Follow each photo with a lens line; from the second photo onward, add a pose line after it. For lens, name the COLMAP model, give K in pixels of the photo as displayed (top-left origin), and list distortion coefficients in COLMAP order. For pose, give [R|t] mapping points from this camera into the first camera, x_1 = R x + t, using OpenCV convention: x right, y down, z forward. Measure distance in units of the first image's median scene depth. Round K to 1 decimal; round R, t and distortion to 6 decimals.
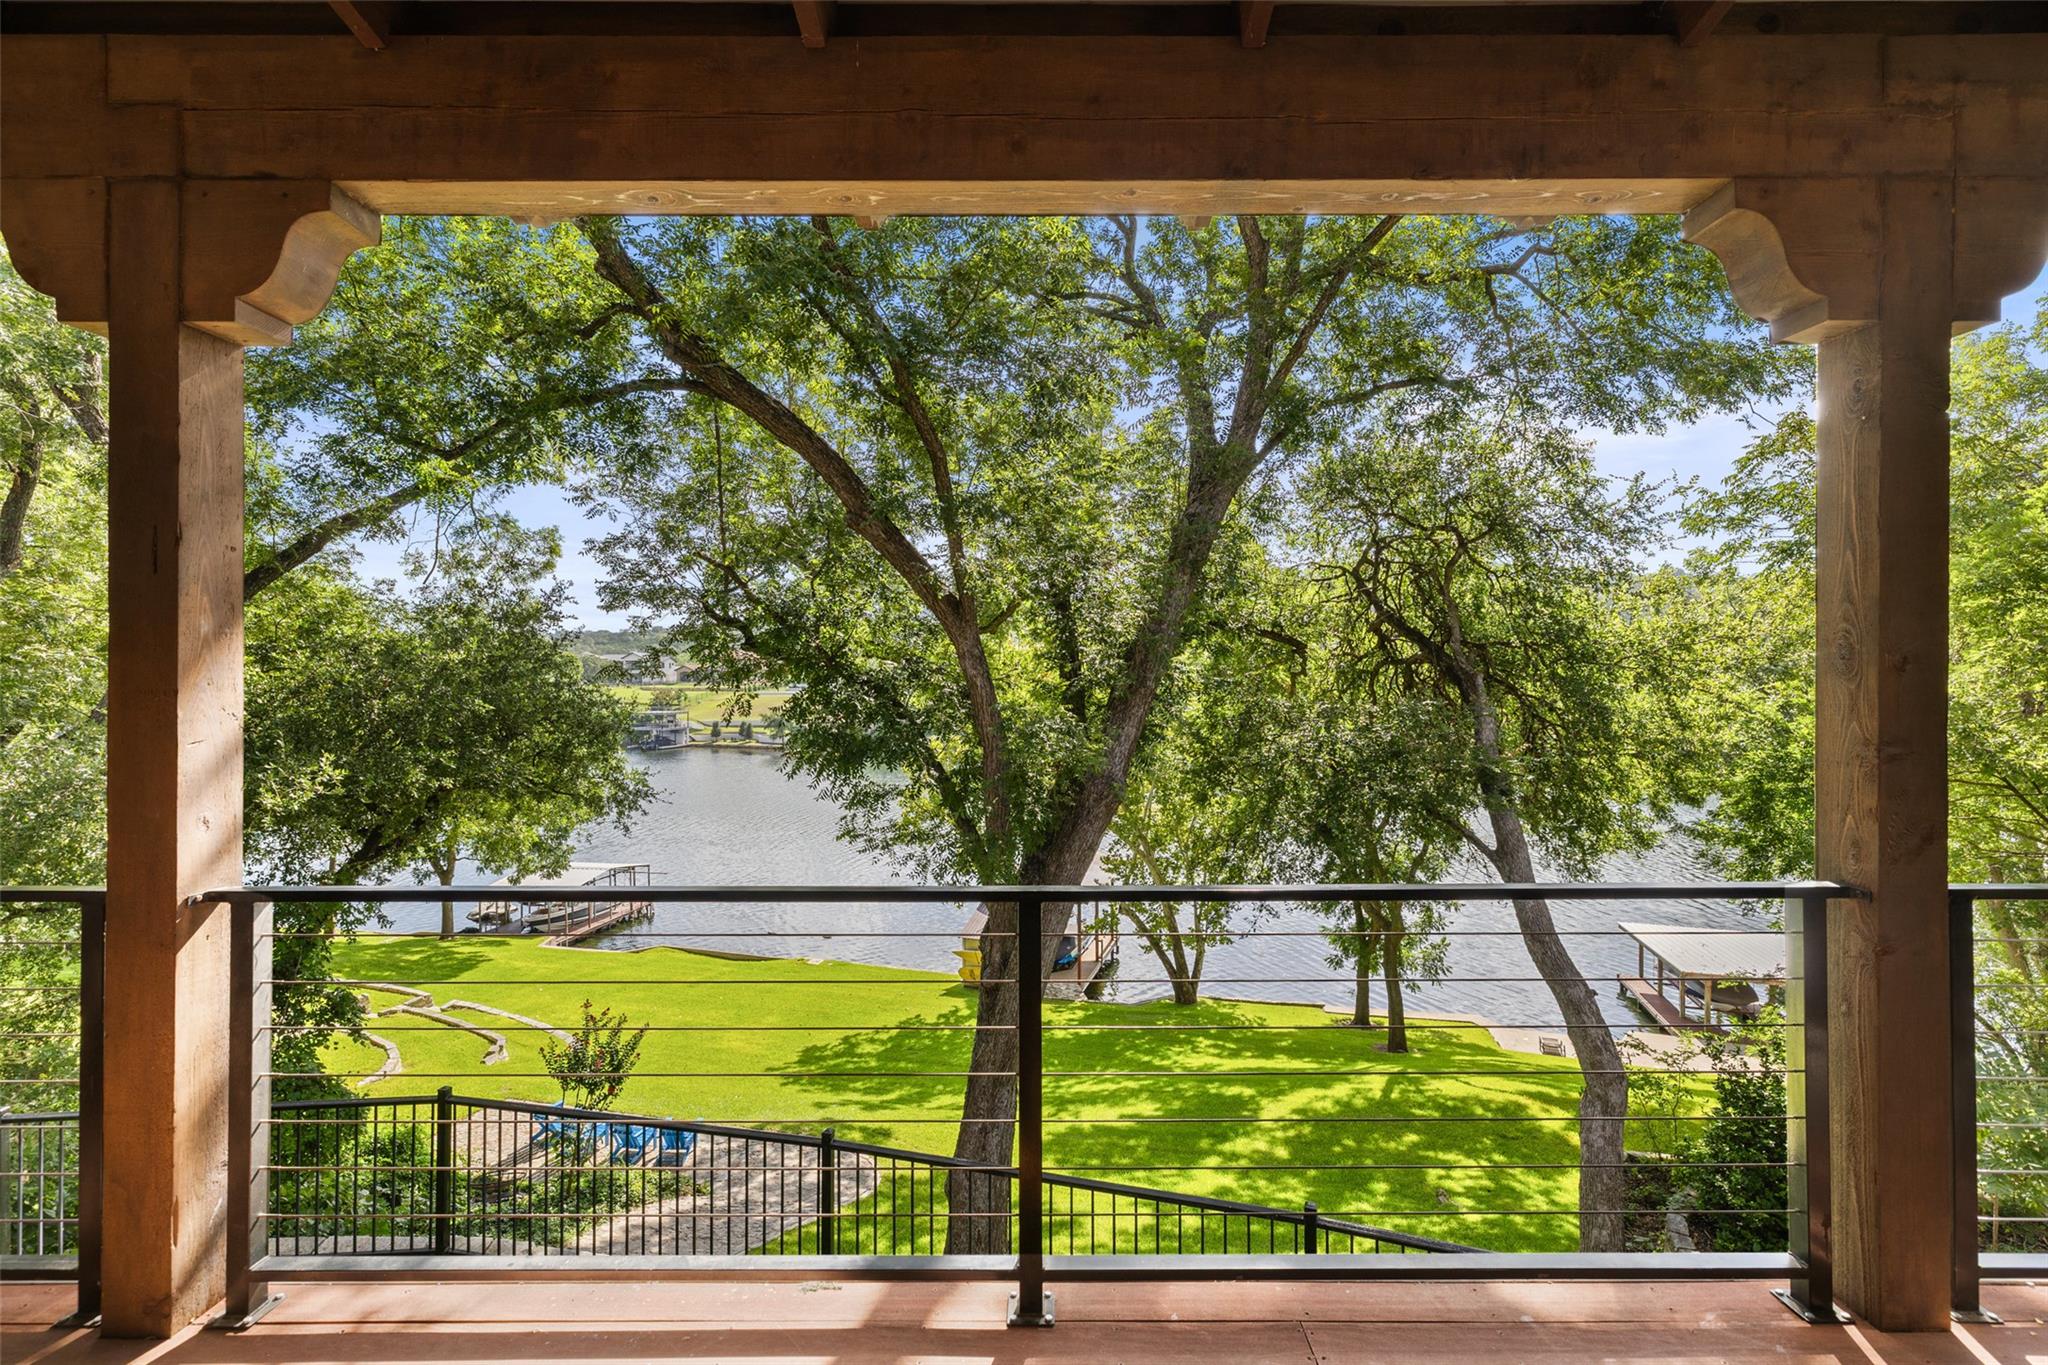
lens RADIAL K [[865.5, 0, 1024.0], [0, 865.5, 682.5], [0, 0, 1]] dist [0.001033, 0.000102]
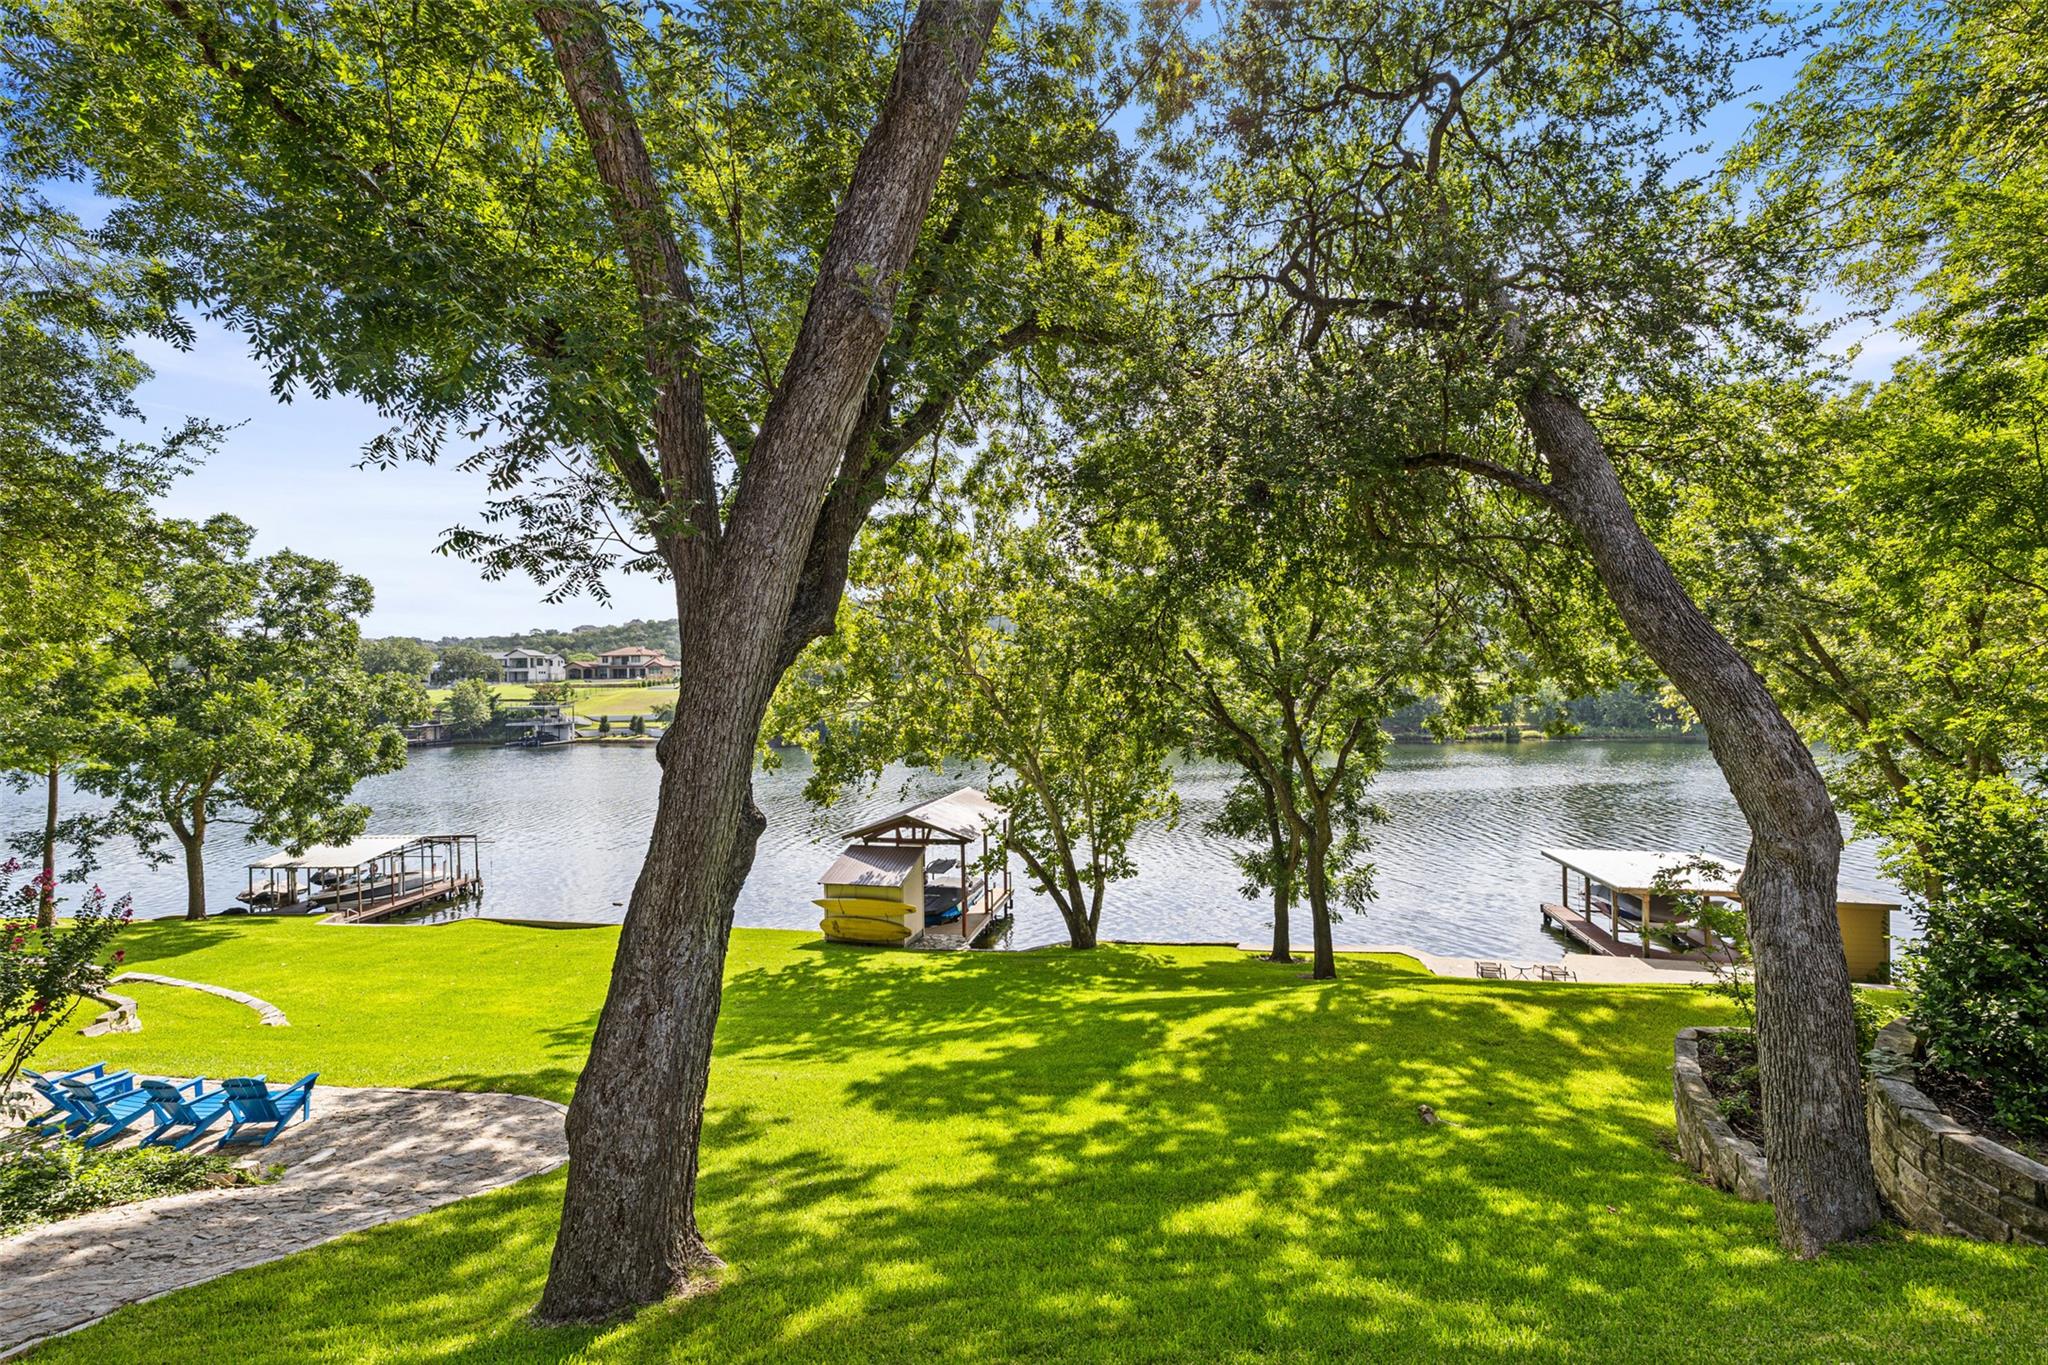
lens RADIAL K [[856.6, 0, 1018.4], [0, 856.6, 687.0], [0, 0, 1]] dist [0.004170, 0.000340]
pose [[0.995584, -0.010406, 0.093292, 0.085327], [0.010470, 0.999945, -0.000196, 0.208375], [-0.093285, 0.001172, 0.995639, 0.286337]]
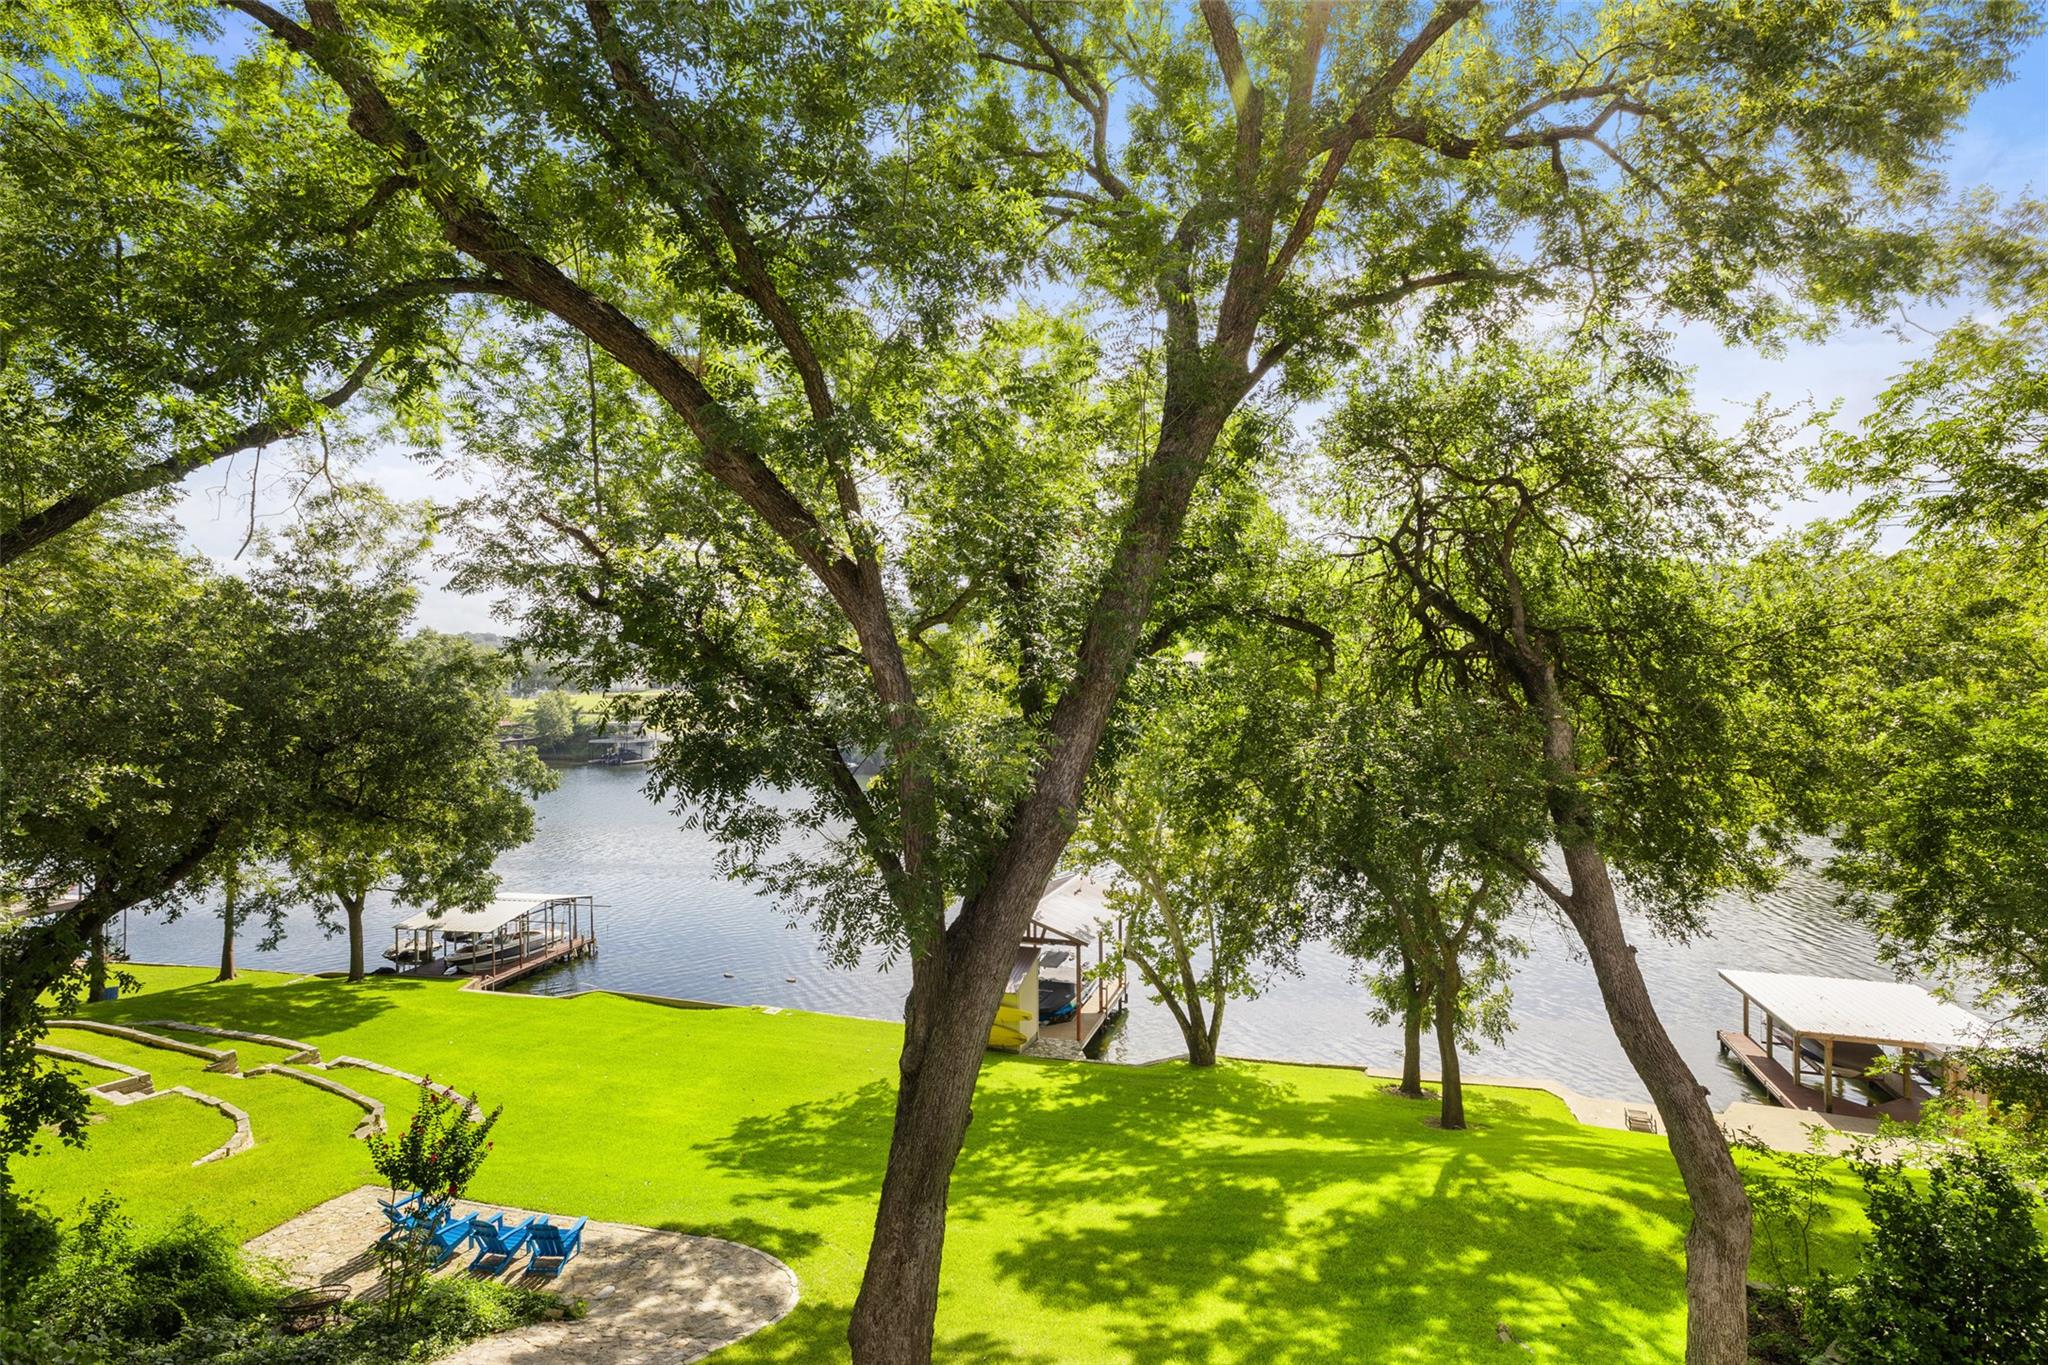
lens RADIAL K [[964.6, 0, 1017.4], [0, 964.6, 672.1], [0, 0, 1]] dist [-0.013466, 0.008158]
pose [[0.999784, -0.001319, -0.020747, 0.051690], [0.000942, 0.999834, -0.018205, 0.007583], [0.020768, 0.018182, 0.999619, 0.100141]]
